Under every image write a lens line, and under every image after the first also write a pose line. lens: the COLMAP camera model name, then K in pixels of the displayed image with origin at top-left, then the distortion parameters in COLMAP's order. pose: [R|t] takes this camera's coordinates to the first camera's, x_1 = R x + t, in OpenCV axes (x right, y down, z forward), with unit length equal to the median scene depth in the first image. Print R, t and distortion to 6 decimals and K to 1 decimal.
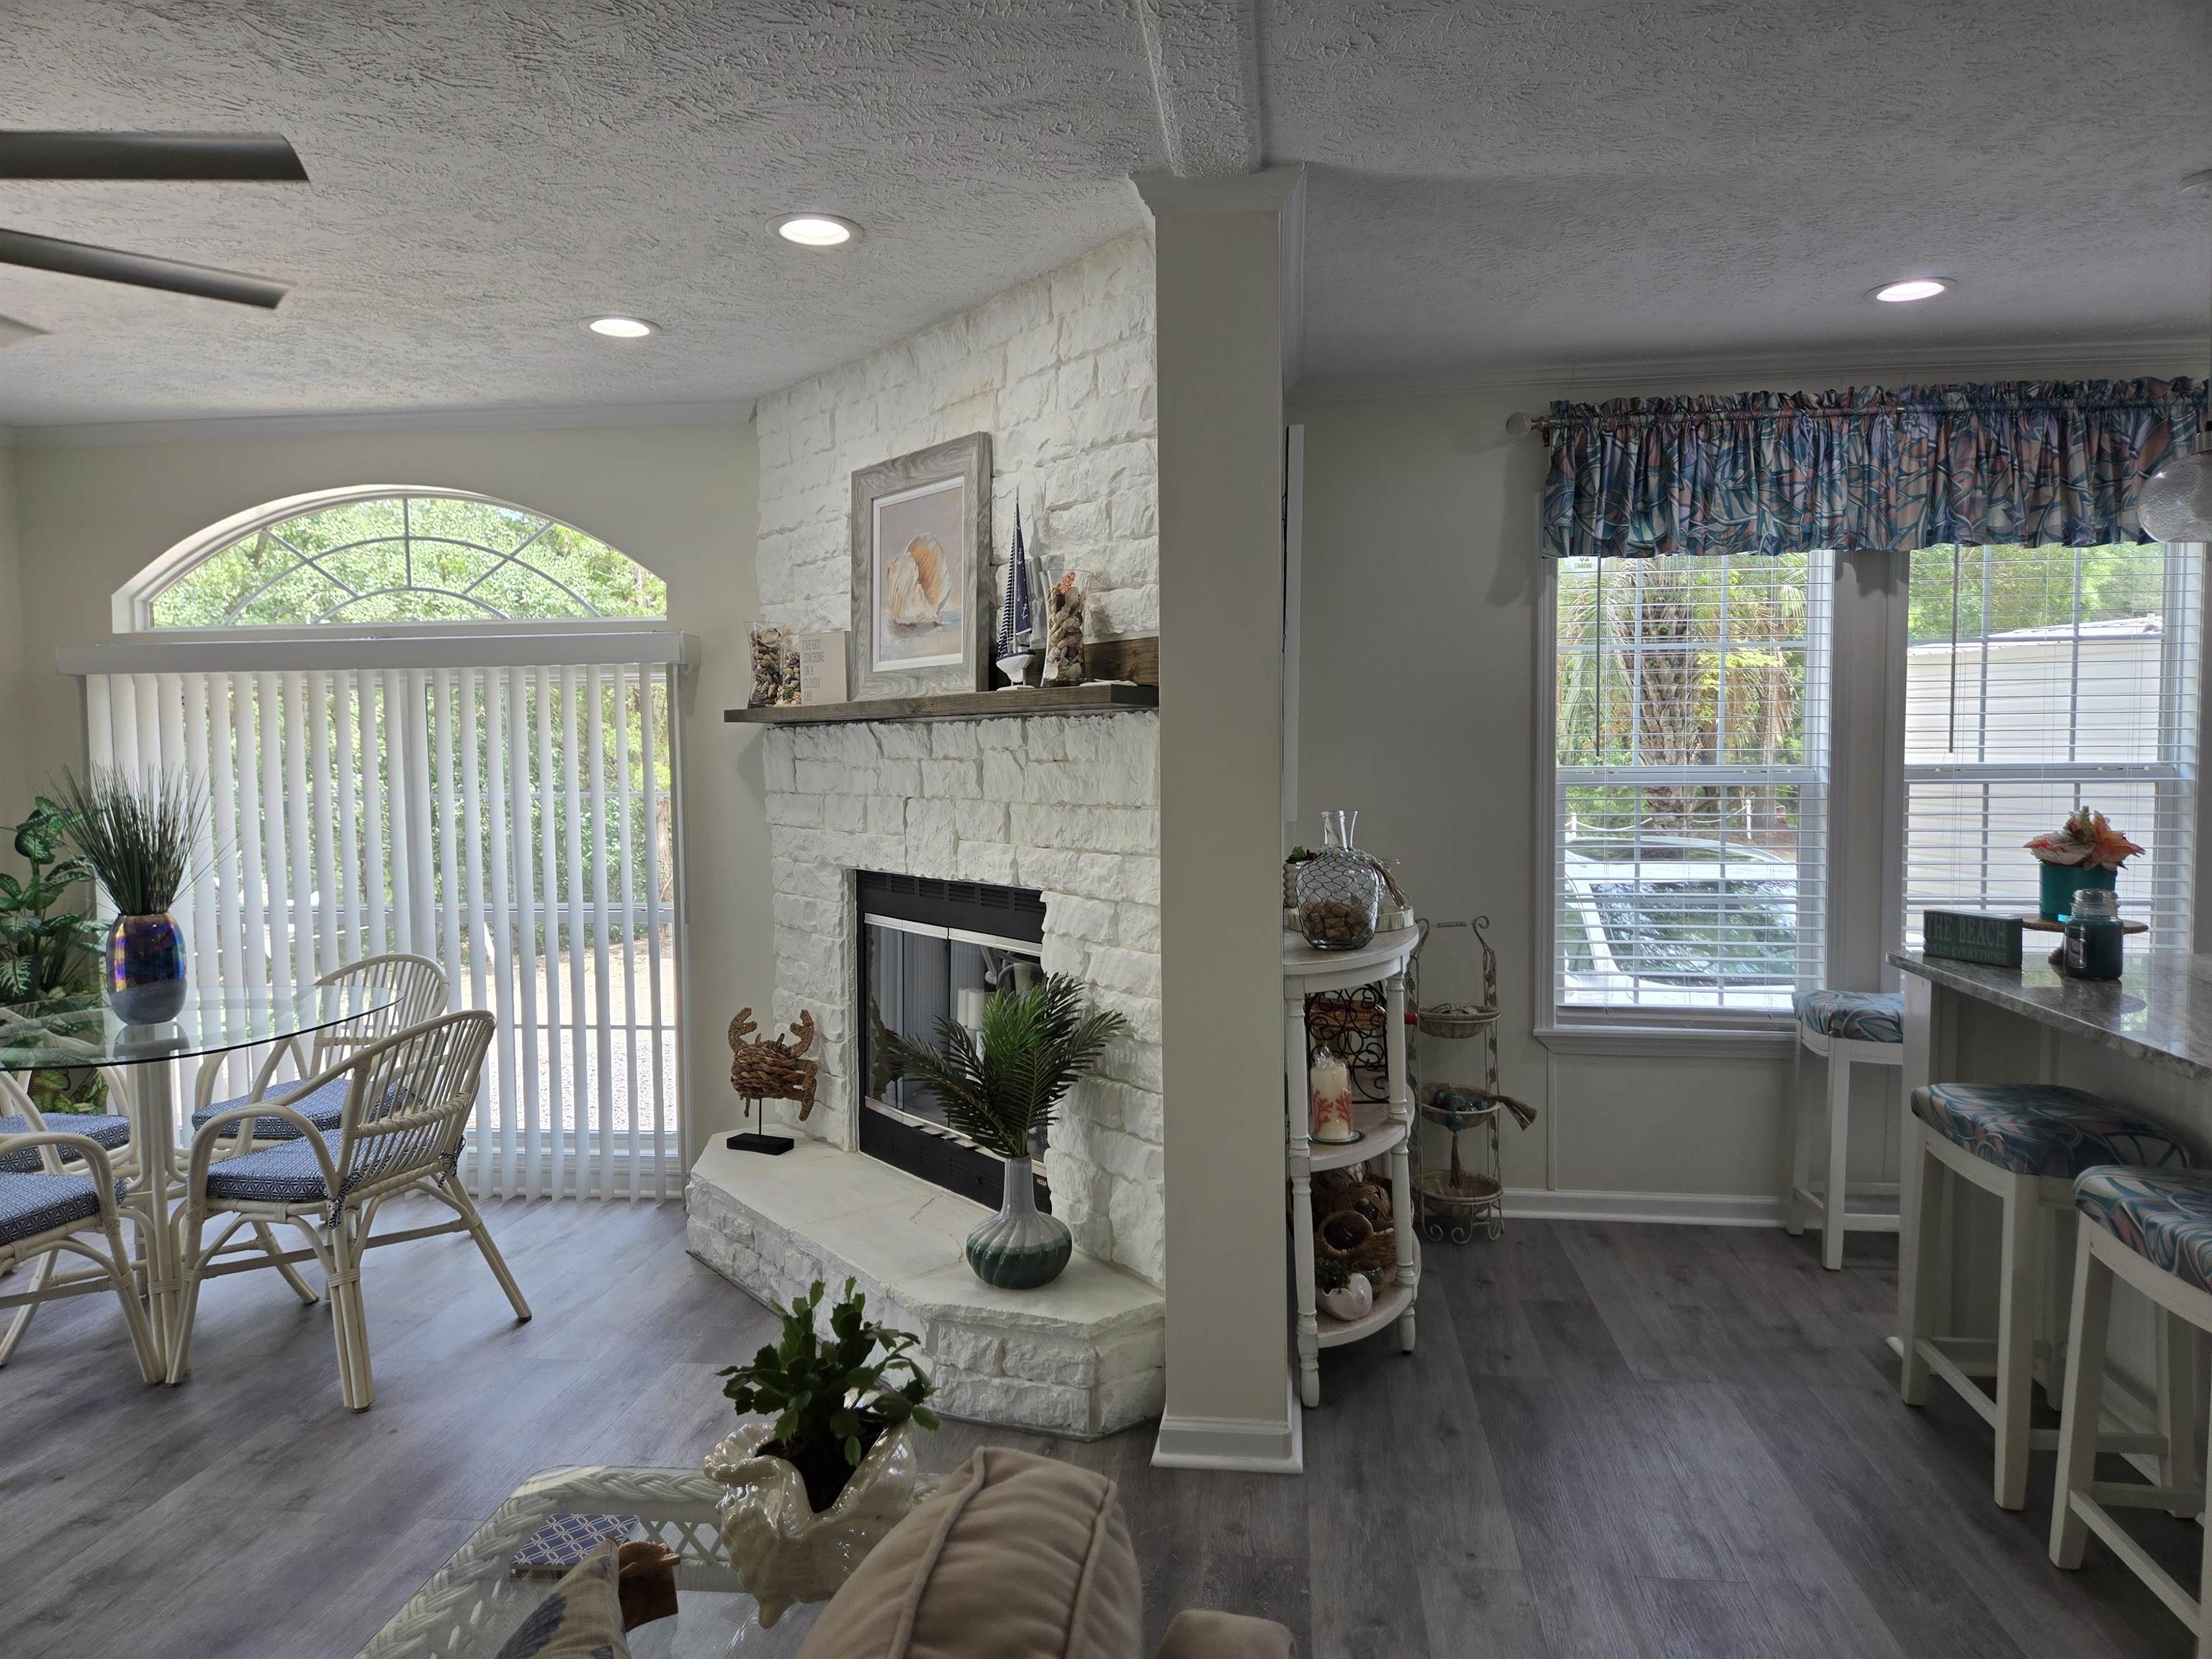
lens RADIAL K [[1472.4, 0, 1121.8], [0, 1472.4, 832.8], [0, 0, 1]] dist [0.083134, -0.074000]
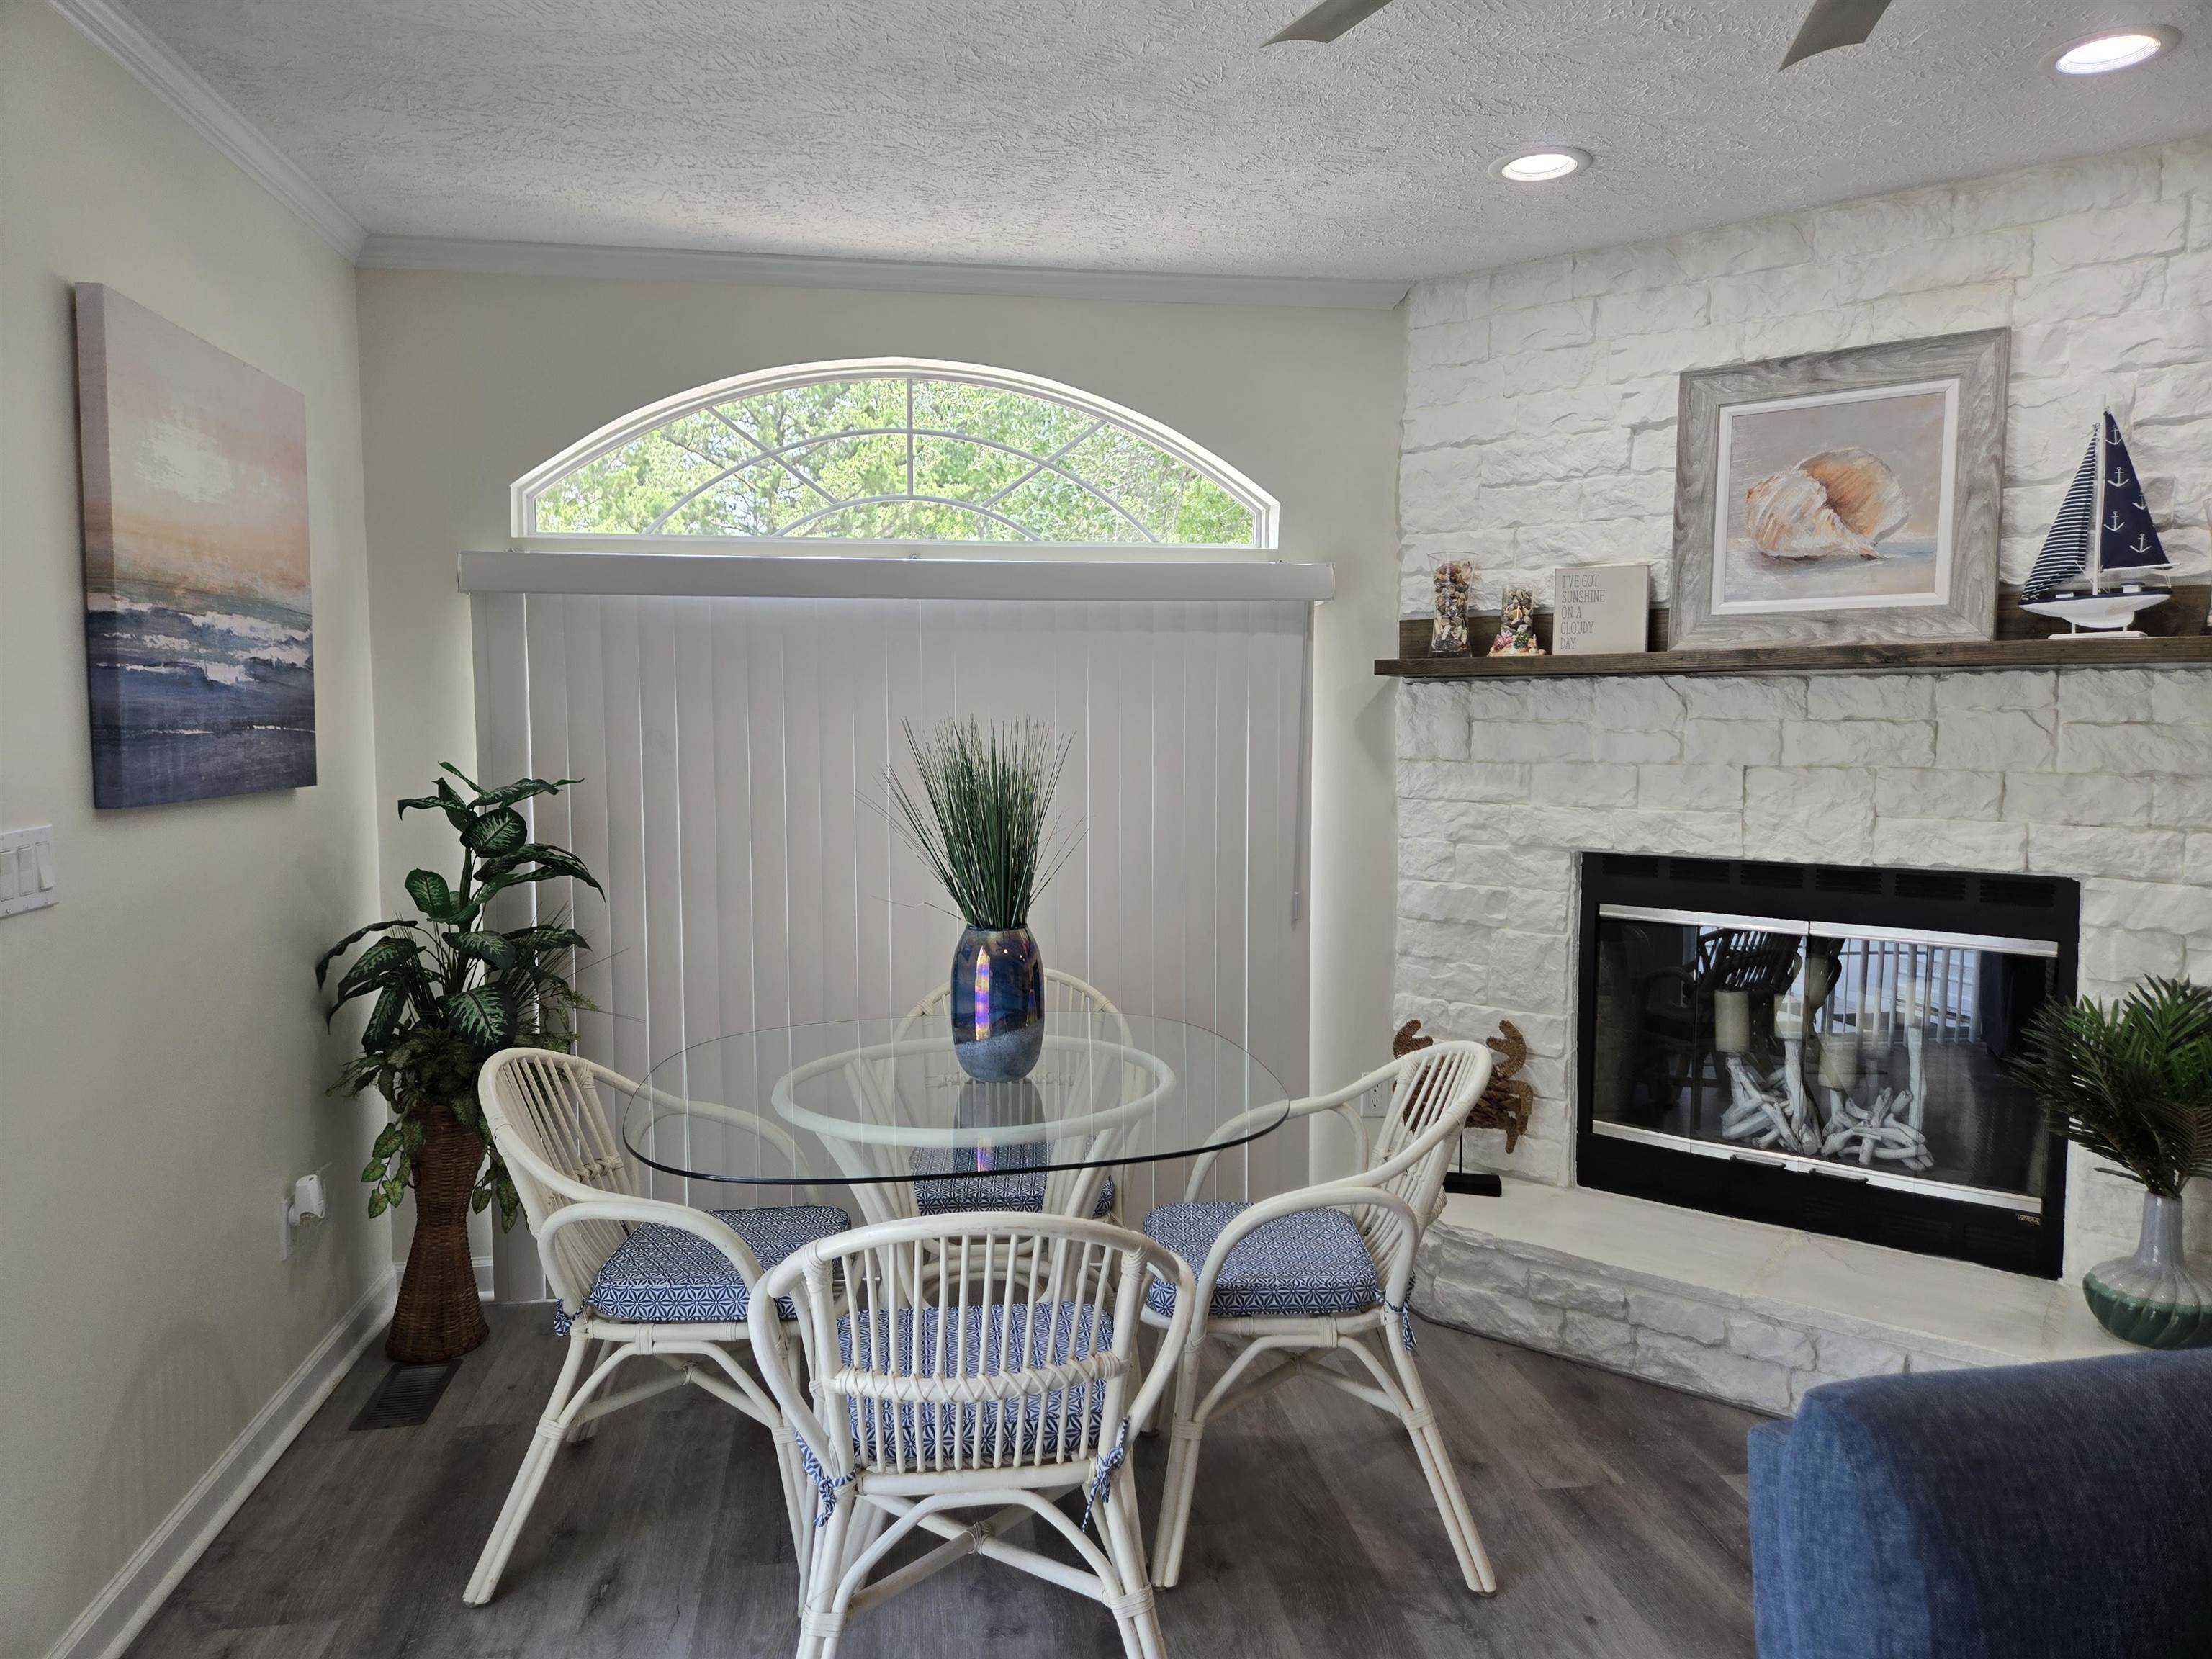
lens RADIAL K [[1460.0, 0, 1113.4], [0, 1460.0, 824.0], [0, 0, 1]] dist [0.072676, -0.063947]
pose [[0.962645, -0.008493, 0.270632, -0.715266], [0.004064, 0.999849, 0.016921, -0.006760], [-0.270735, -0.015189, 0.962534, 0.289564]]
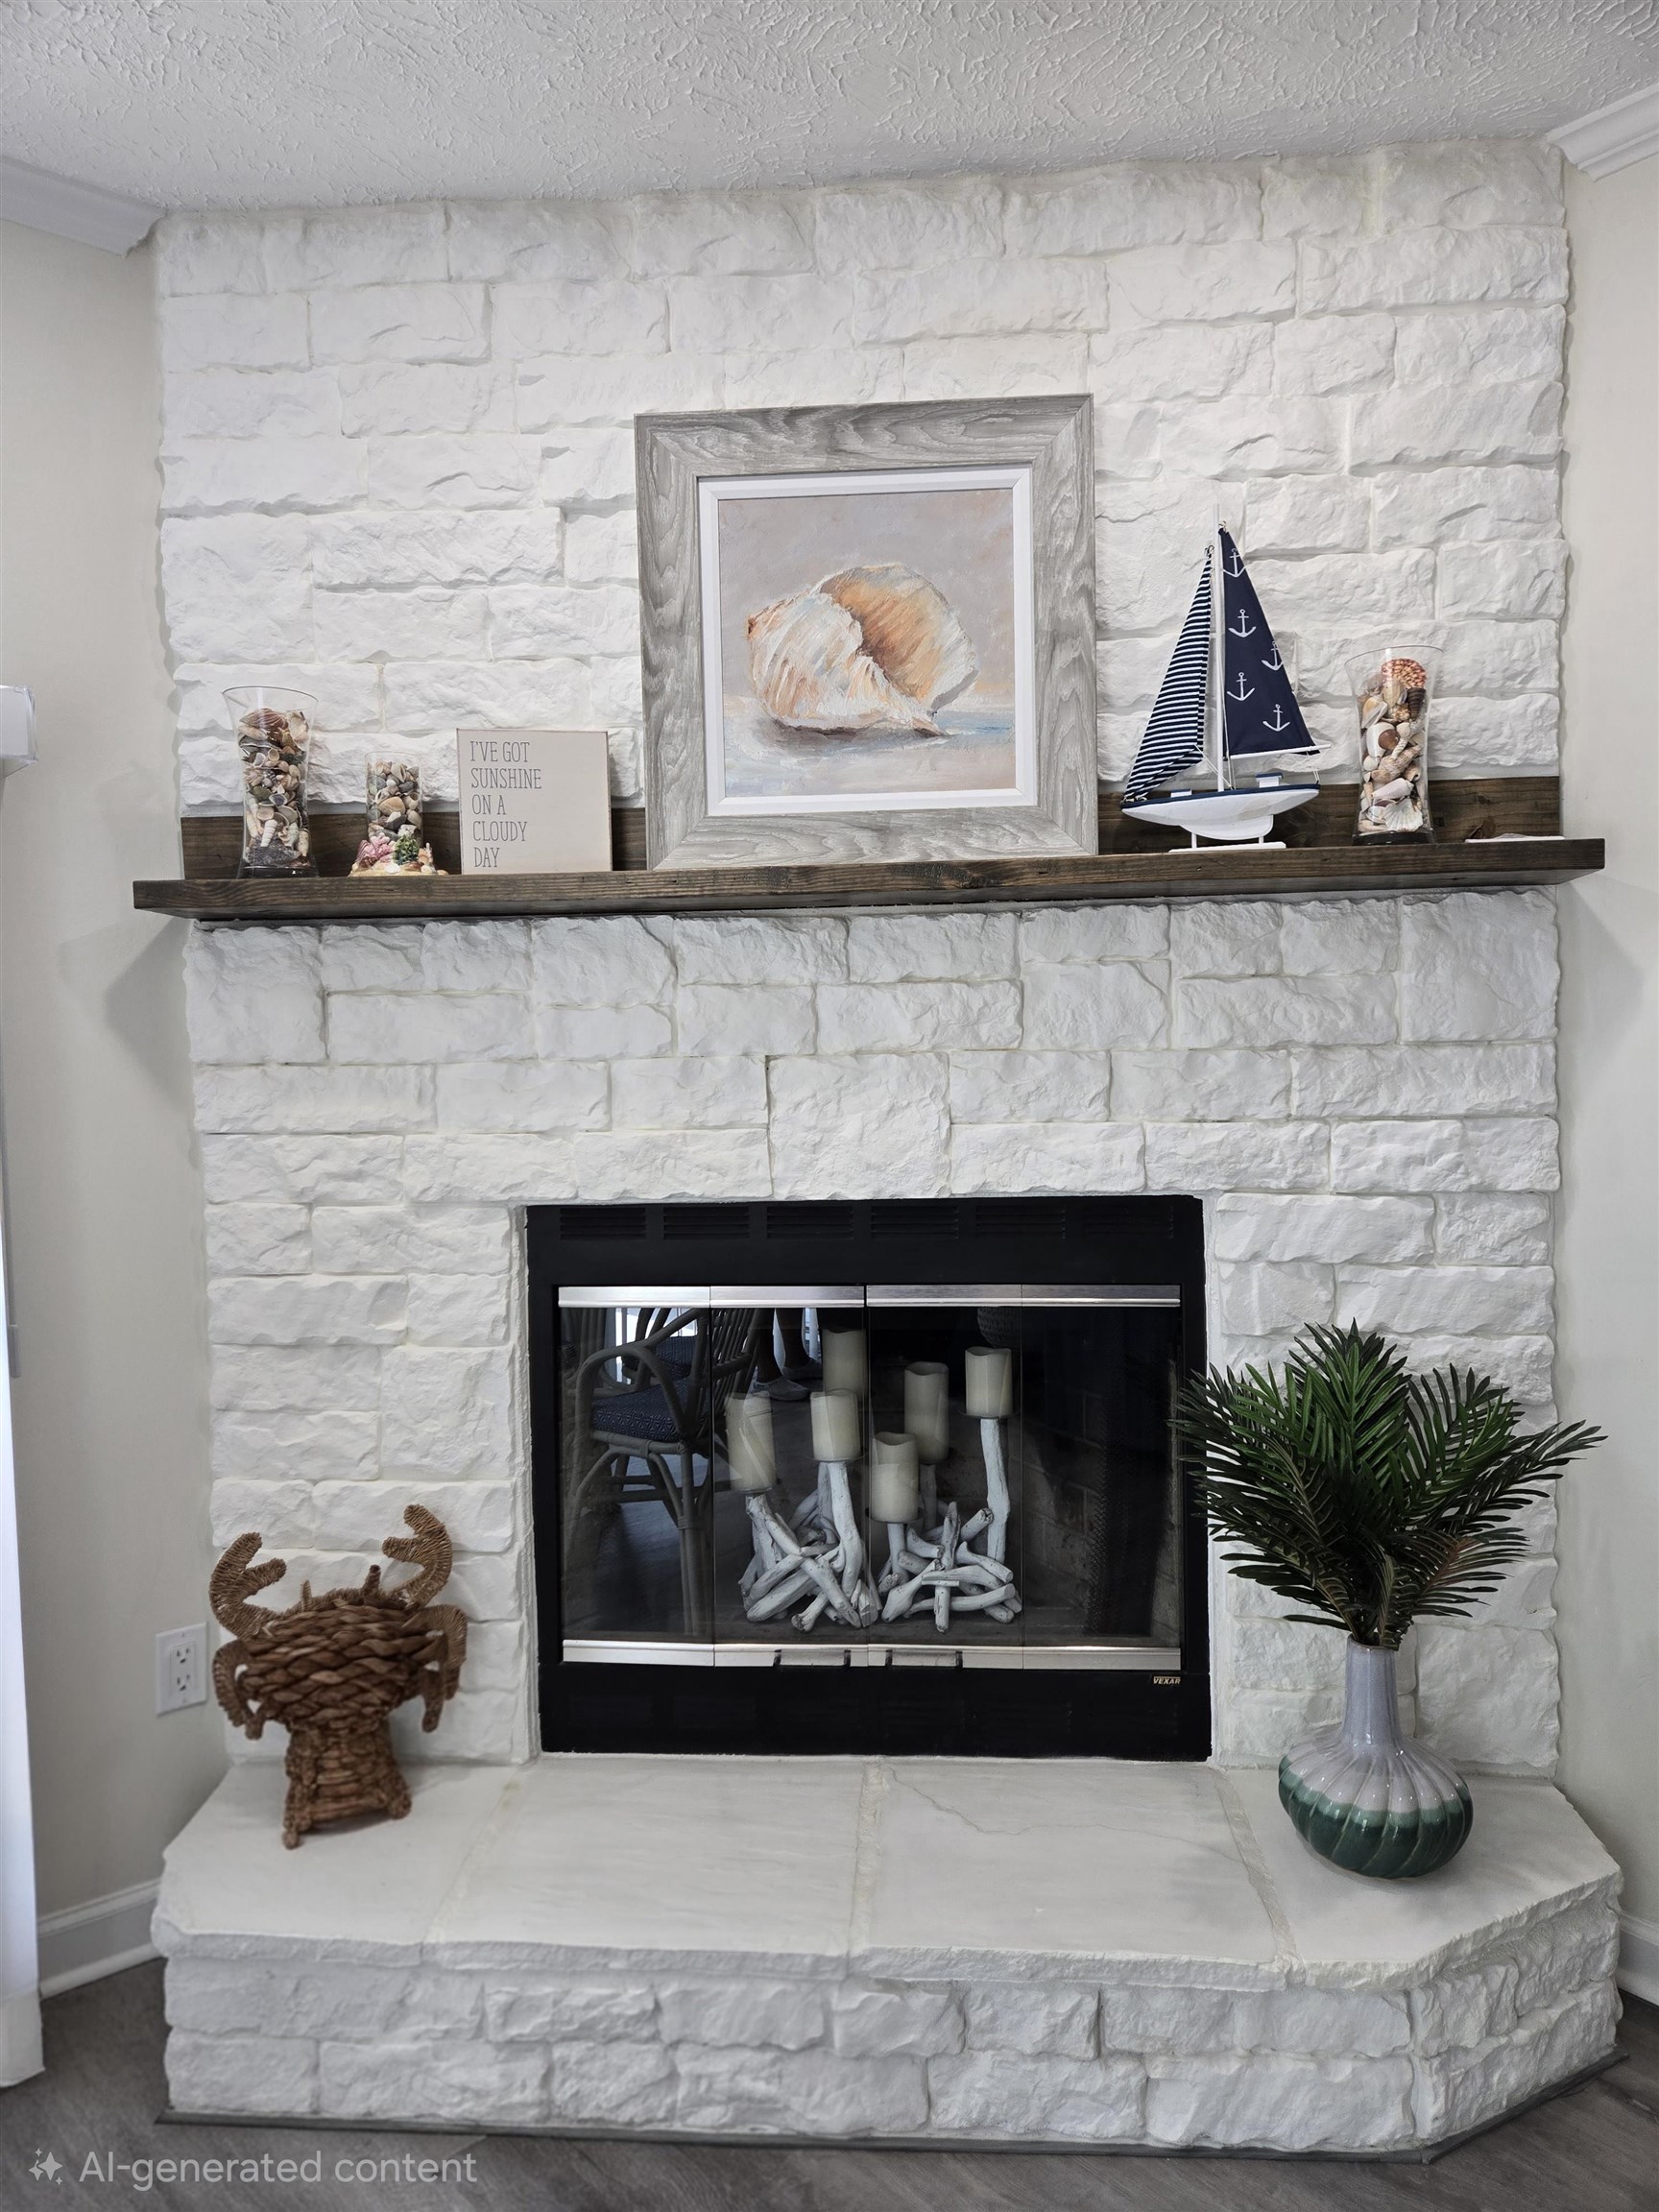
lens RADIAL K [[1462.2, 0, 838.0], [0, 1462.2, 1115.3], [0, 0, 1]] dist [0.093052, -0.092641]
pose [[0.663468, -0.043911, 0.746915, -0.527917], [0.055447, 0.998417, 0.009445, -0.005930], [-0.746147, 0.035147, 0.664853, 0.623287]]
